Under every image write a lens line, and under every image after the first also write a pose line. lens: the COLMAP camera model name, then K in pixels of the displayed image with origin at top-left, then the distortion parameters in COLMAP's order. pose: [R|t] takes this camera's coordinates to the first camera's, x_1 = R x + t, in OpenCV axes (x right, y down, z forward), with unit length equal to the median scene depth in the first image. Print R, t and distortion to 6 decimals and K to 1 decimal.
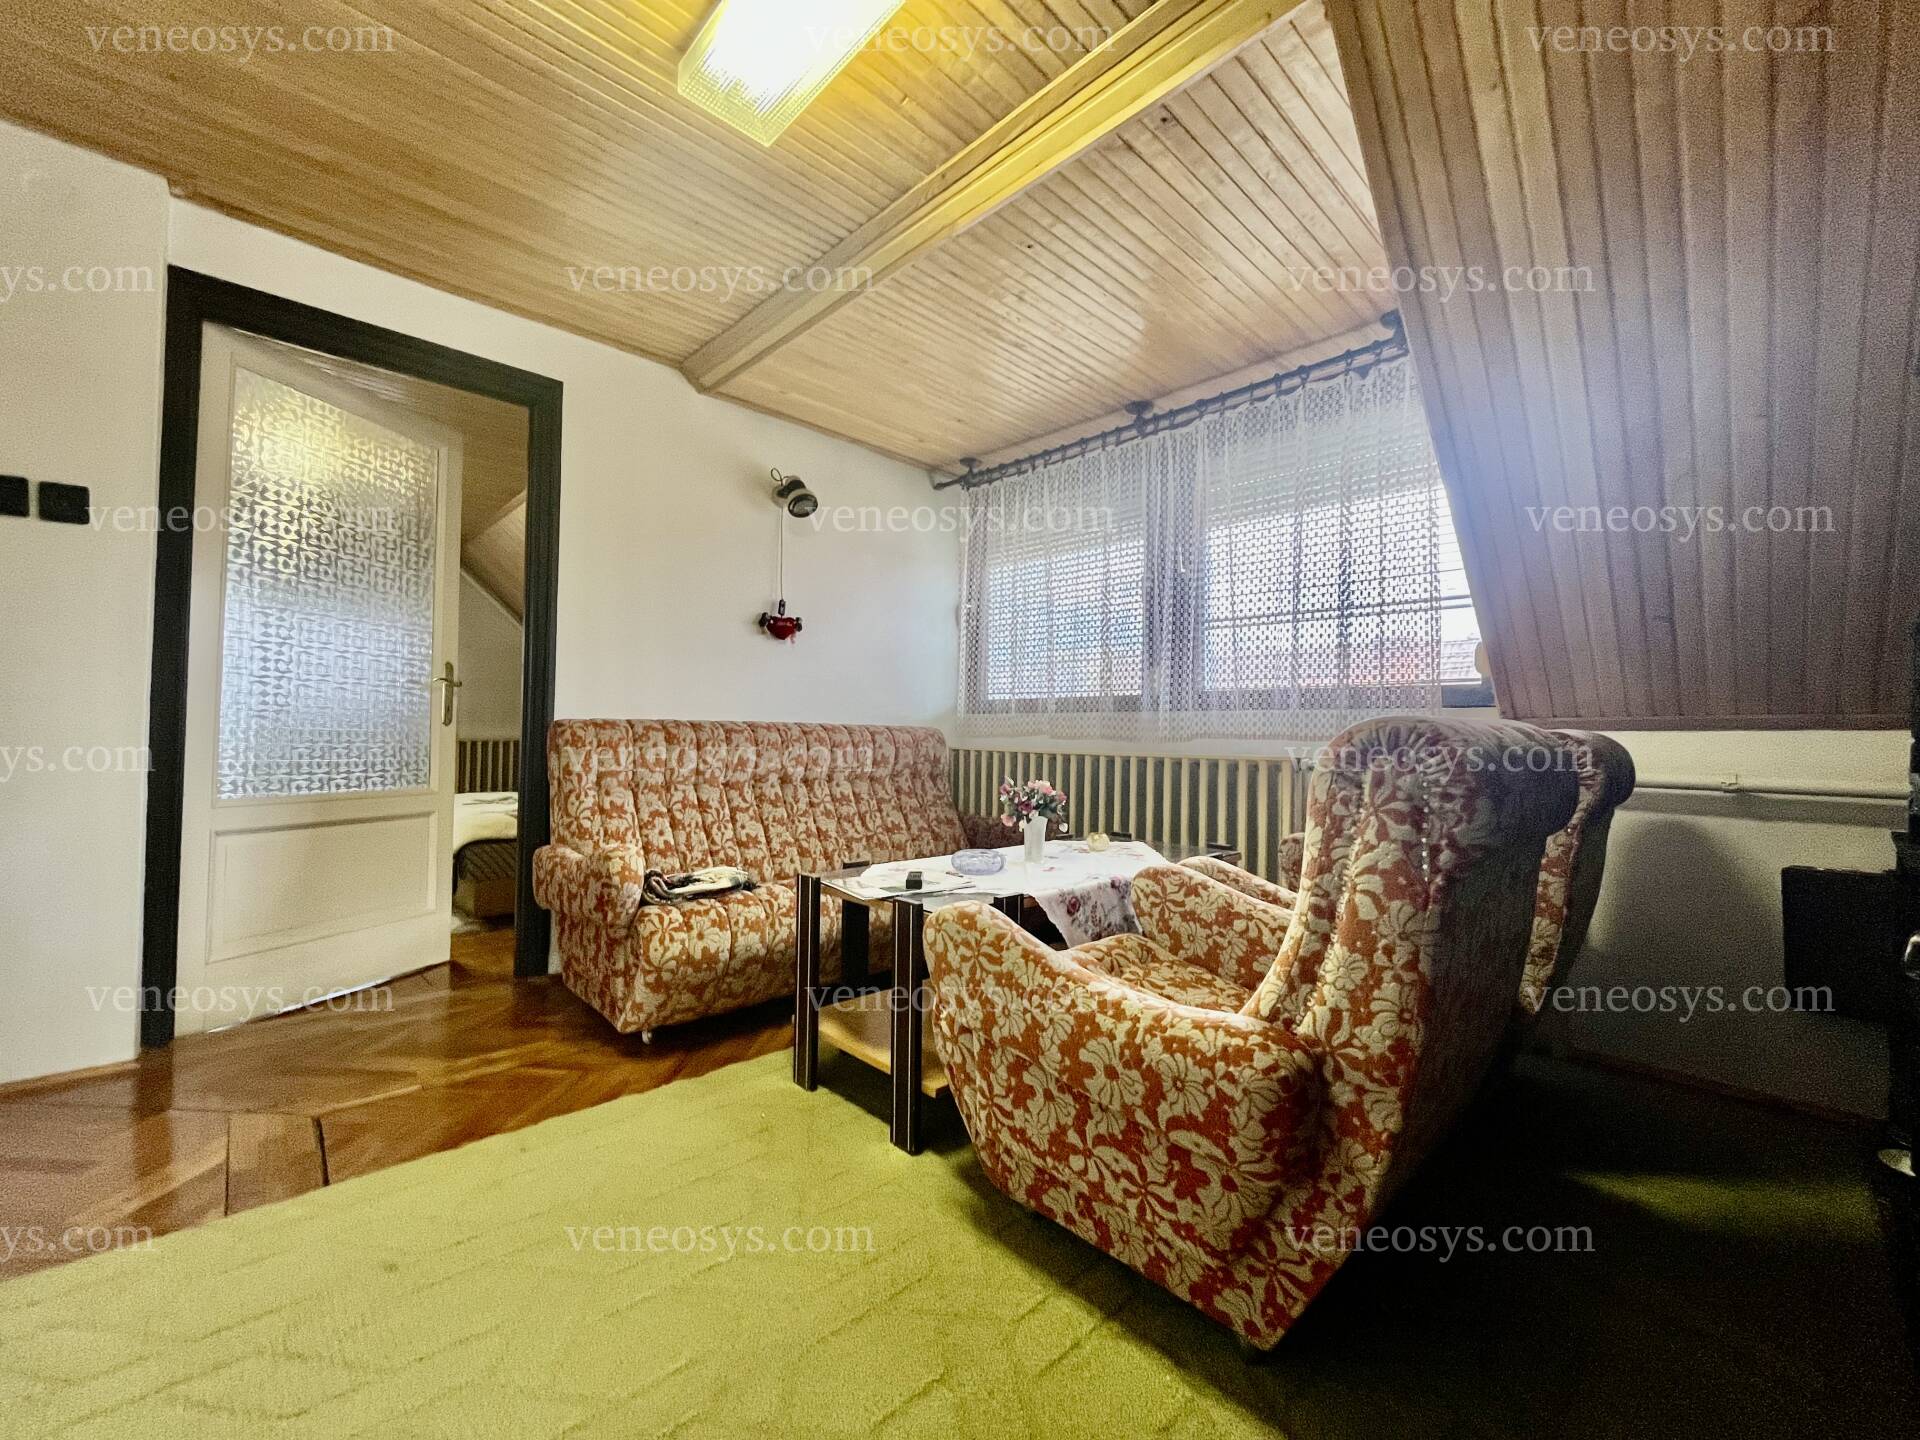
lens RADIAL K [[776.1, 0, 956.3], [0, 776.1, 721.7], [0, 0, 1]] dist [-0.004166, -0.000278]
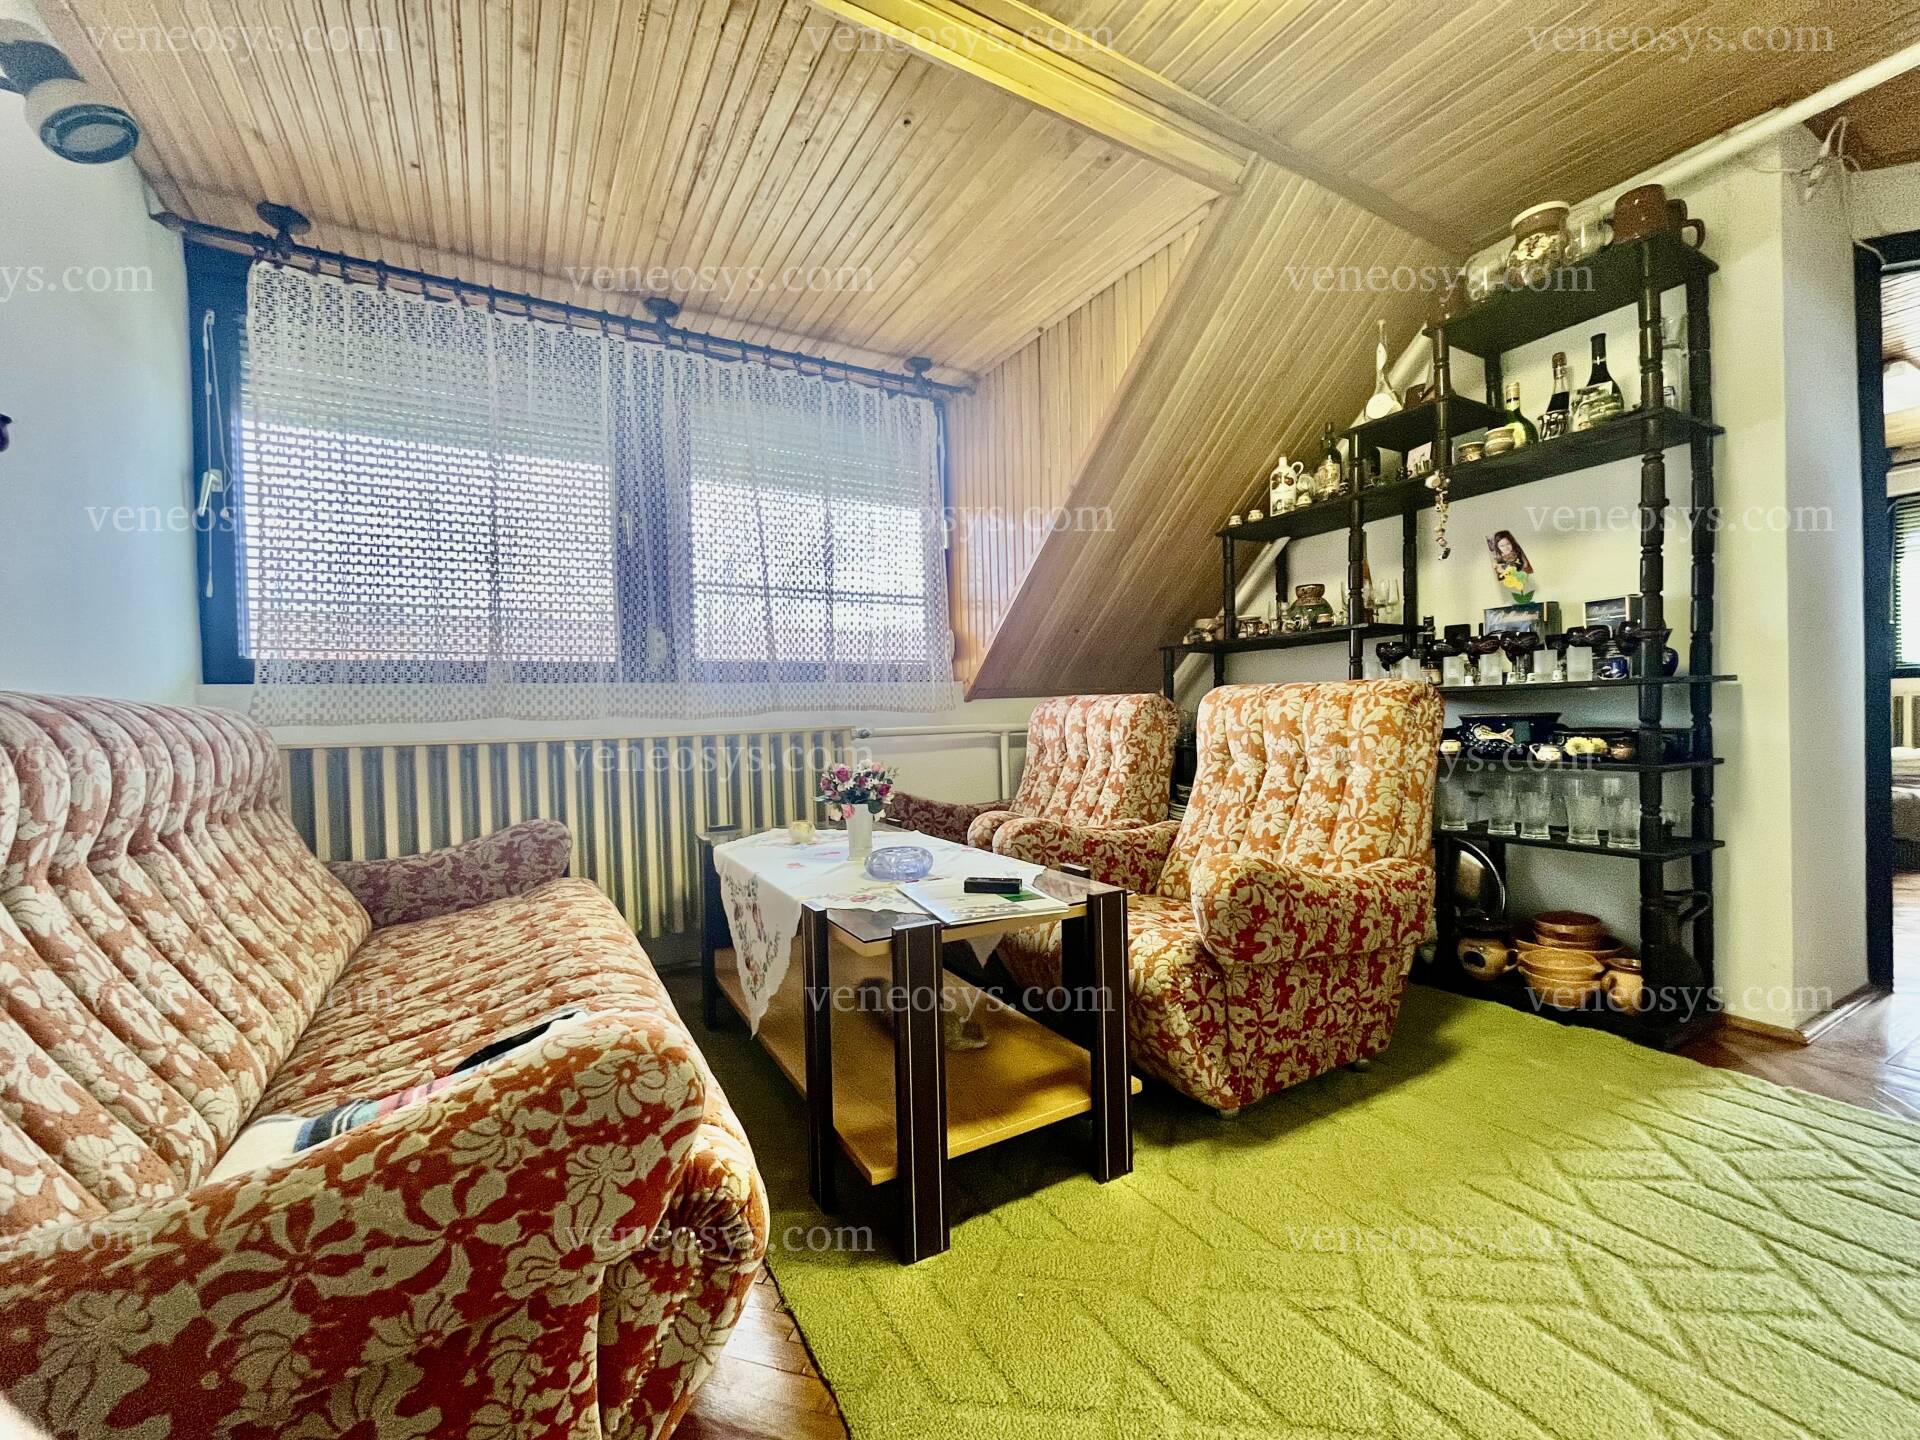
lens RADIAL K [[776.1, 0, 956.3], [0, 776.1, 721.7], [0, 0, 1]] dist [-0.004166, -0.000278]
pose [[0.235994, -0.033362, 0.971182, -0.892470], [0.014367, 0.999421, 0.030841, 0.013785], [-0.971648, 0.006675, 0.236336, 0.923362]]
